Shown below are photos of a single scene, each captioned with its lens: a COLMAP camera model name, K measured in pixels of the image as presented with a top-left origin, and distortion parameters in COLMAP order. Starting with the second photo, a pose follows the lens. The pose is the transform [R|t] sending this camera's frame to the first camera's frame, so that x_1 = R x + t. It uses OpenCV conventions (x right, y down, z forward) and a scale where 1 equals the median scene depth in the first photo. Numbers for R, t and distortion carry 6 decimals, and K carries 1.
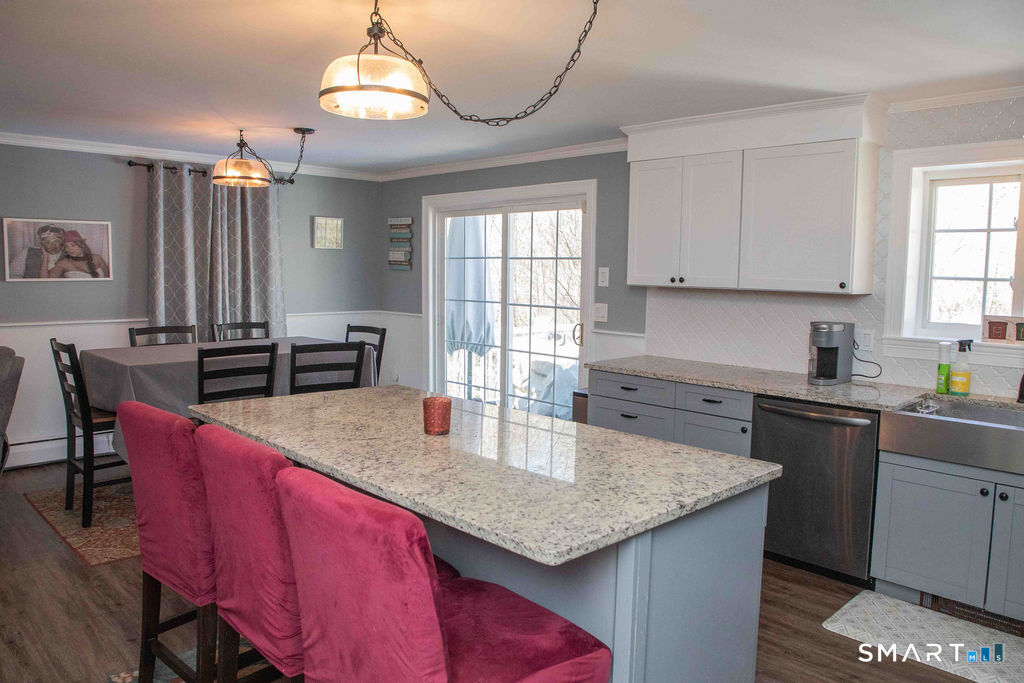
lens RADIAL K [[708.2, 0, 515.0], [0, 708.2, 328.4], [0, 0, 1]] dist [-0.070265, 0.030867]
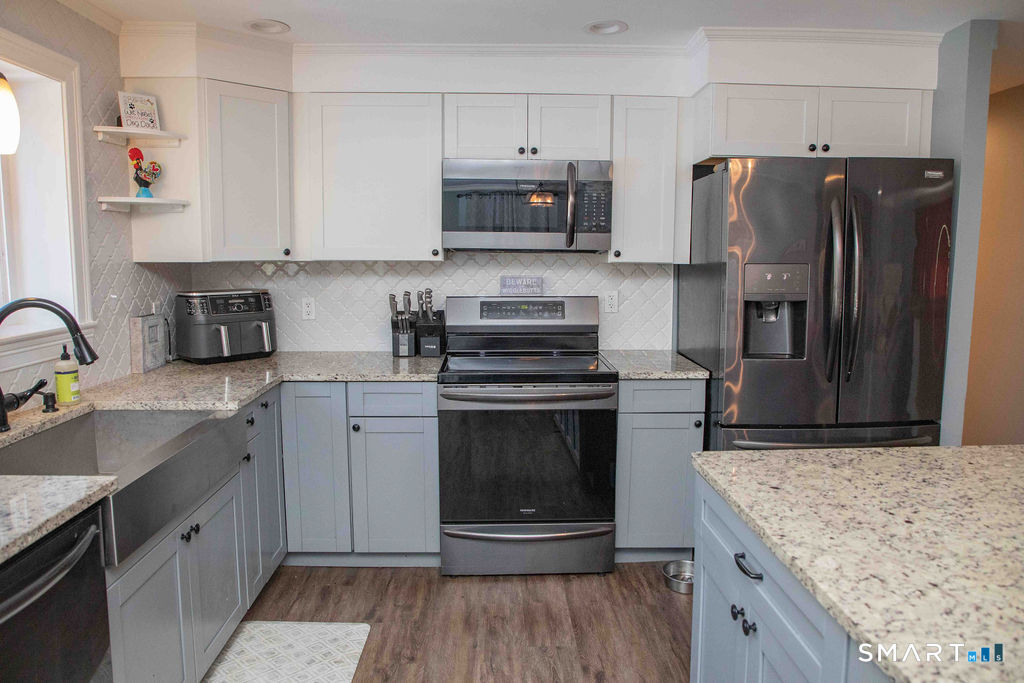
lens RADIAL K [[708.2, 0, 515.0], [0, 708.2, 328.4], [0, 0, 1]] dist [-0.070265, 0.030867]
pose [[-0.737778, -0.092835, 0.668629, -0.043948], [0.034911, 0.983926, 0.175134, -0.137358], [-0.674140, 0.152552, -0.722678, 1.906496]]
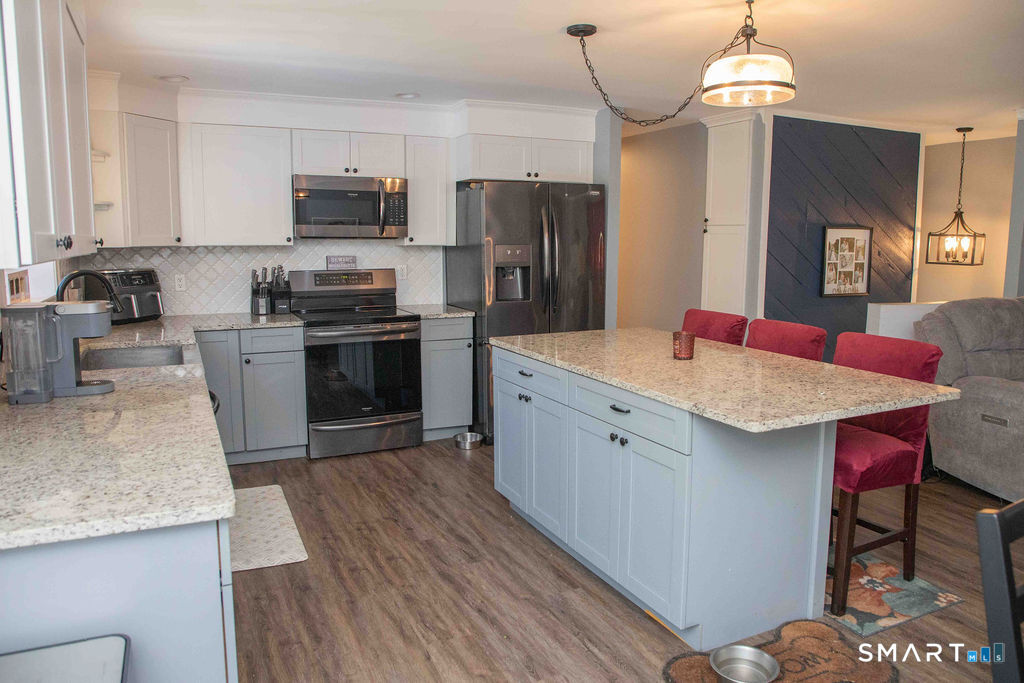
lens RADIAL K [[708.2, 0, 515.0], [0, 708.2, 328.4], [0, 0, 1]] dist [-0.070265, 0.030867]
pose [[-0.946715, -0.059302, 0.316566, -0.154284], [0.006261, 0.979328, 0.202181, -0.172611], [-0.322012, 0.193389, -0.926773, 2.353679]]
